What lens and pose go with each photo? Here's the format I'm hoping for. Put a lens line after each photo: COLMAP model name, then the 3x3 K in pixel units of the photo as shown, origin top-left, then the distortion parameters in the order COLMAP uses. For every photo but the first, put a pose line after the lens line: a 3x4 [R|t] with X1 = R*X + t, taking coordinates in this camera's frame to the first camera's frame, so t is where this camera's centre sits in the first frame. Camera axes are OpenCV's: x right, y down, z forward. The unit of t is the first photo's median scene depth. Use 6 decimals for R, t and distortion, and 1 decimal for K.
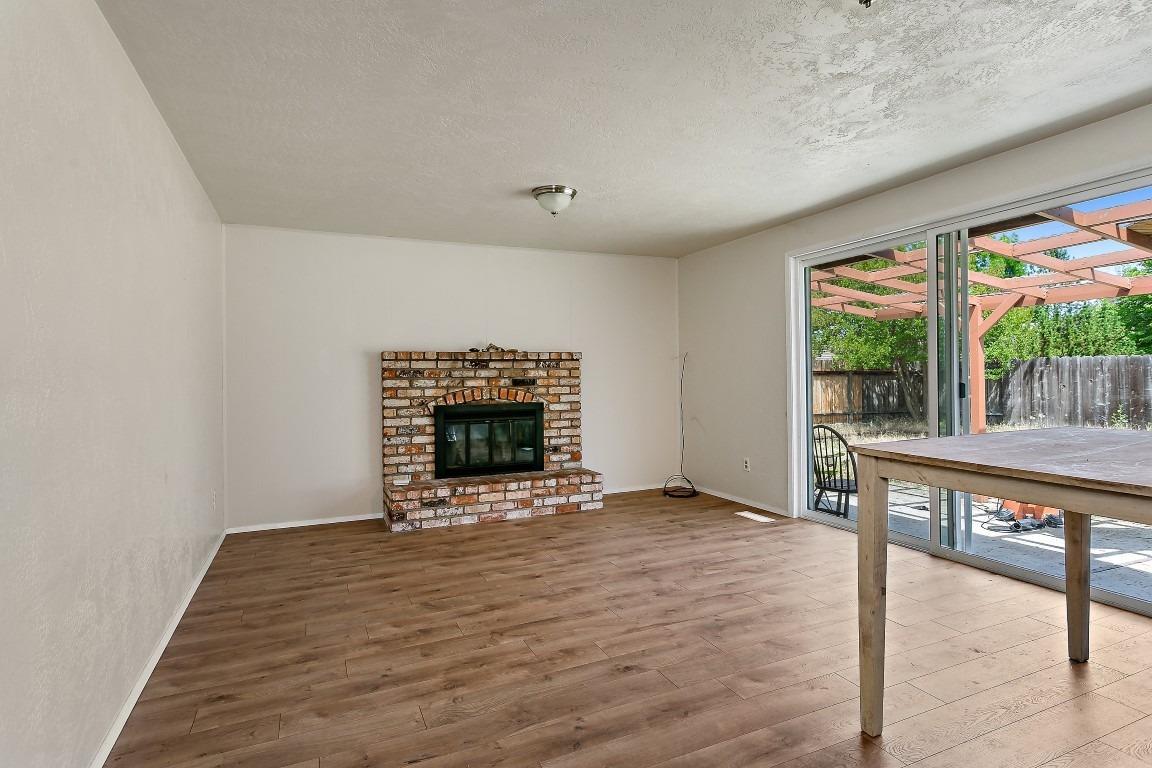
lens RADIAL K [[573.3, 0, 575.2], [0, 573.3, 379.0], [0, 0, 1]] dist [0.001206, 0.000212]
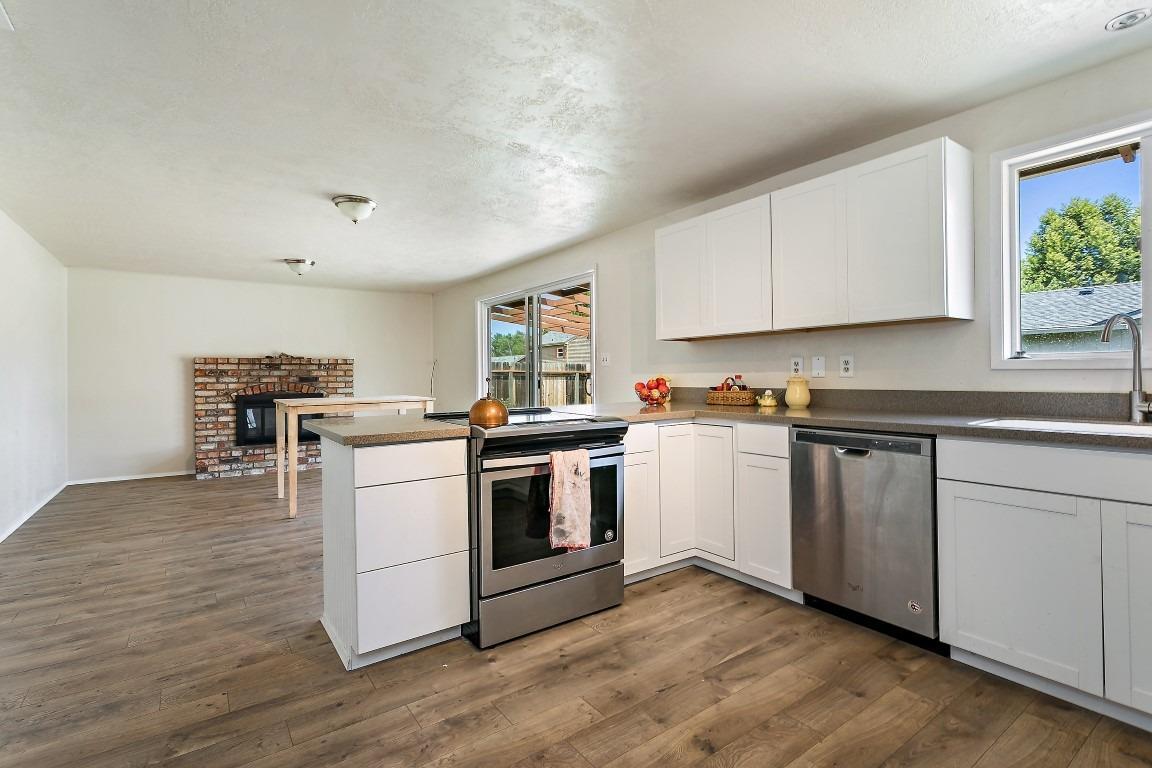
lens RADIAL K [[542.5, 0, 583.5], [0, 542.5, 377.5], [0, 0, 1]] dist [0.001048, 0.000621]
pose [[0.982143, 0.000933, 0.188132, 0.359155], [0.000184, 0.999982, -0.005918, 0.009902], [-0.188134, 0.005847, 0.982126, -0.511569]]
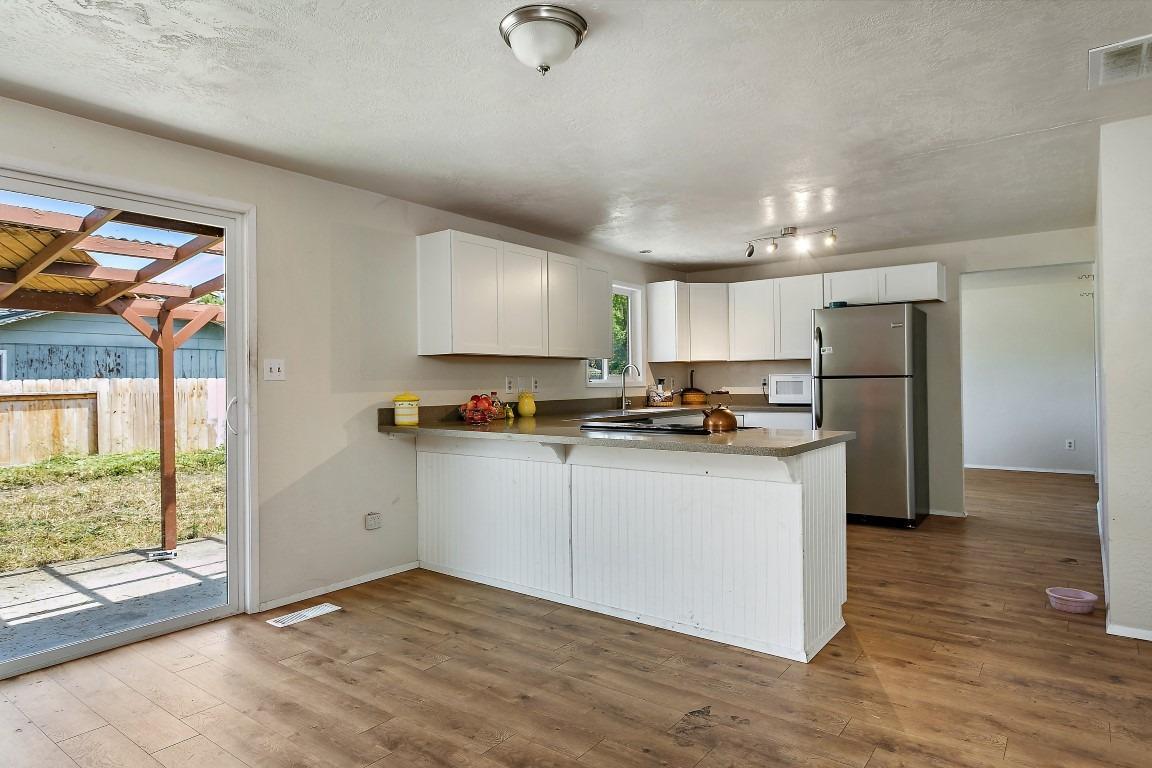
lens RADIAL K [[620.2, 0, 581.0], [0, 620.2, 379.5], [0, 0, 1]] dist [0.000091, 0.001009]
pose [[-0.438157, 0.022020, 0.898629, -0.360903], [0.021823, 0.999666, -0.013855, -0.003127], [-0.898633, 0.013540, -0.438492, 0.755786]]
